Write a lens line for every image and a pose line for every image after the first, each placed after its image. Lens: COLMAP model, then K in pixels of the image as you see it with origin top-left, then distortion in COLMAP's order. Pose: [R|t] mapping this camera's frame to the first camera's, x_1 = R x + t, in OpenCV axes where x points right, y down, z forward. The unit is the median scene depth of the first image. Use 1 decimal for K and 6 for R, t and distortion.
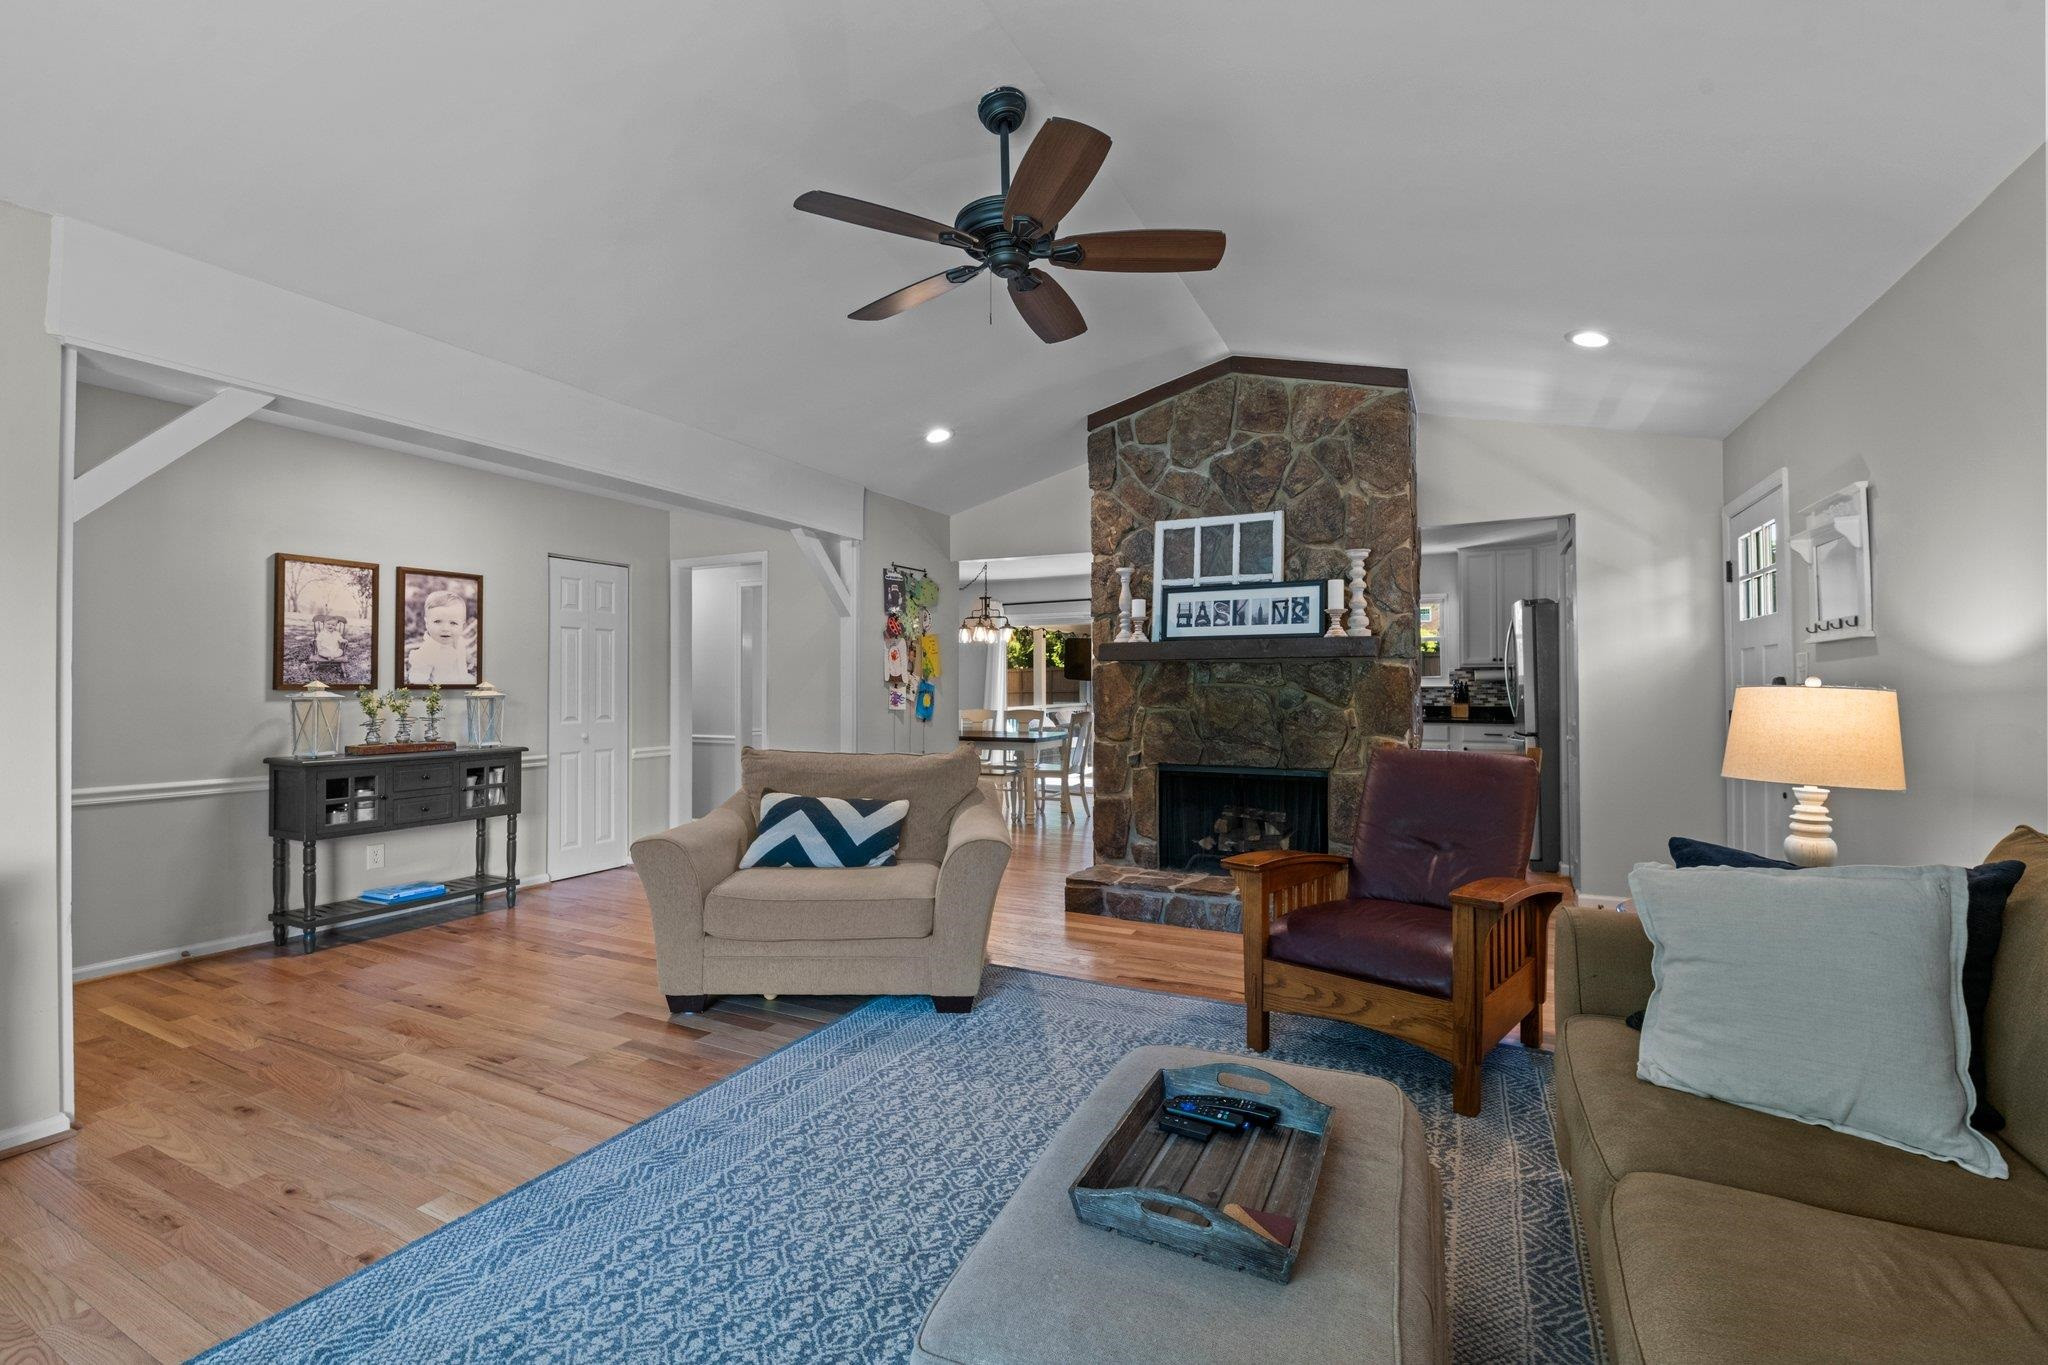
lens RADIAL K [[879.1, 0, 1020.7], [0, 879.1, 674.2], [0, 0, 1]] dist [0.001503, -0.011160]
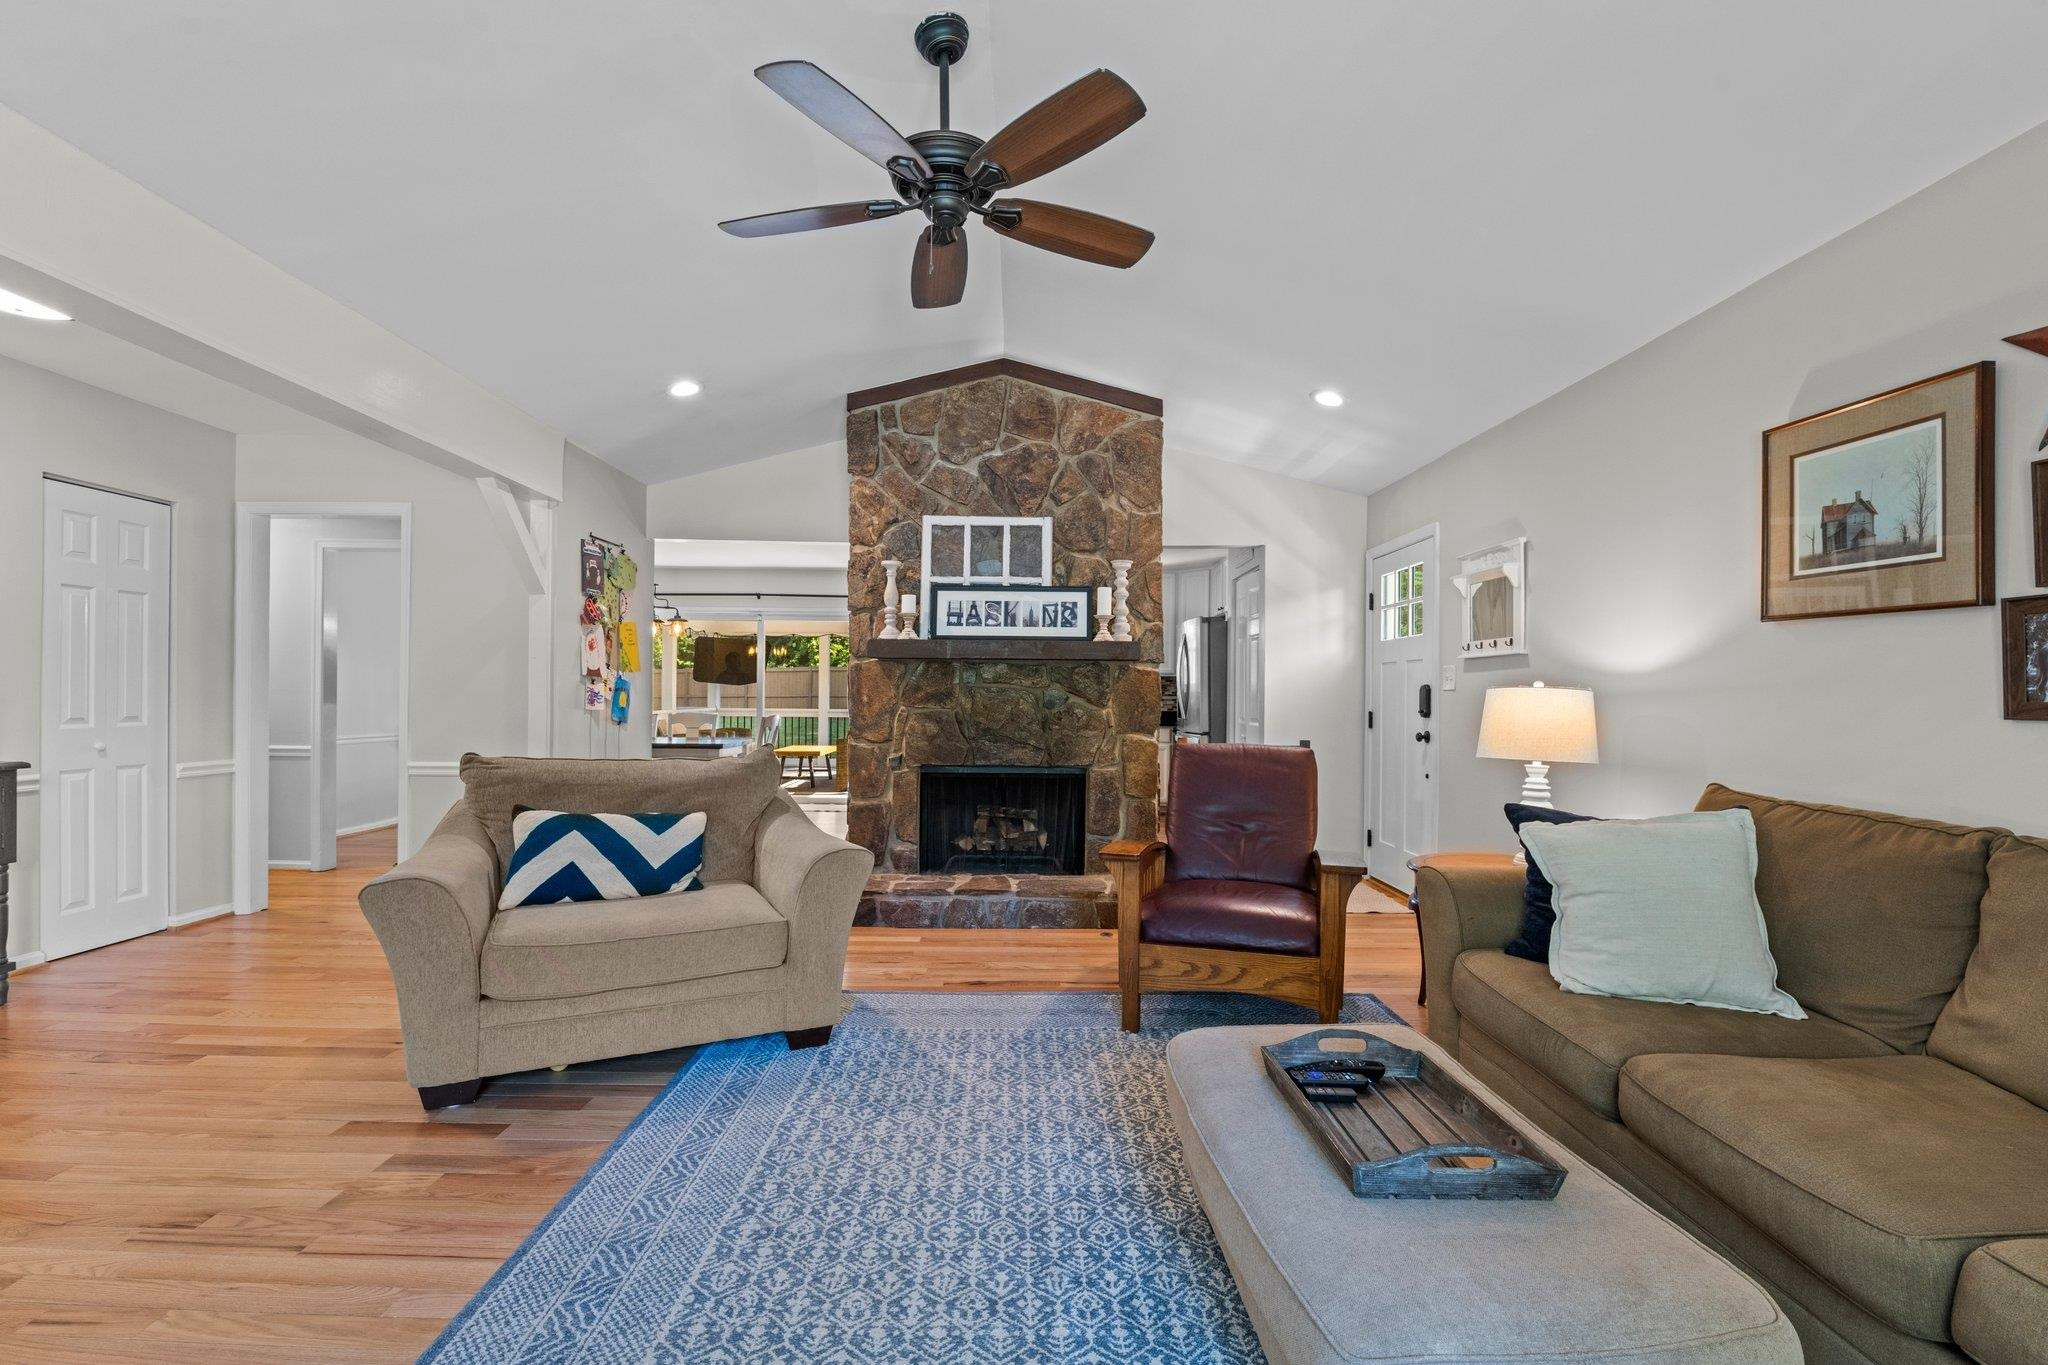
lens RADIAL K [[890.9, 0, 1025.9], [0, 890.9, 696.7], [0, 0, 1]] dist [0.001899, -0.012614]
pose [[0.889936, 0.010753, 0.455959, -0.240864], [-0.018101, 0.999767, 0.011751, 0.015366], [-0.455727, -0.018712, 0.889923, 0.091161]]
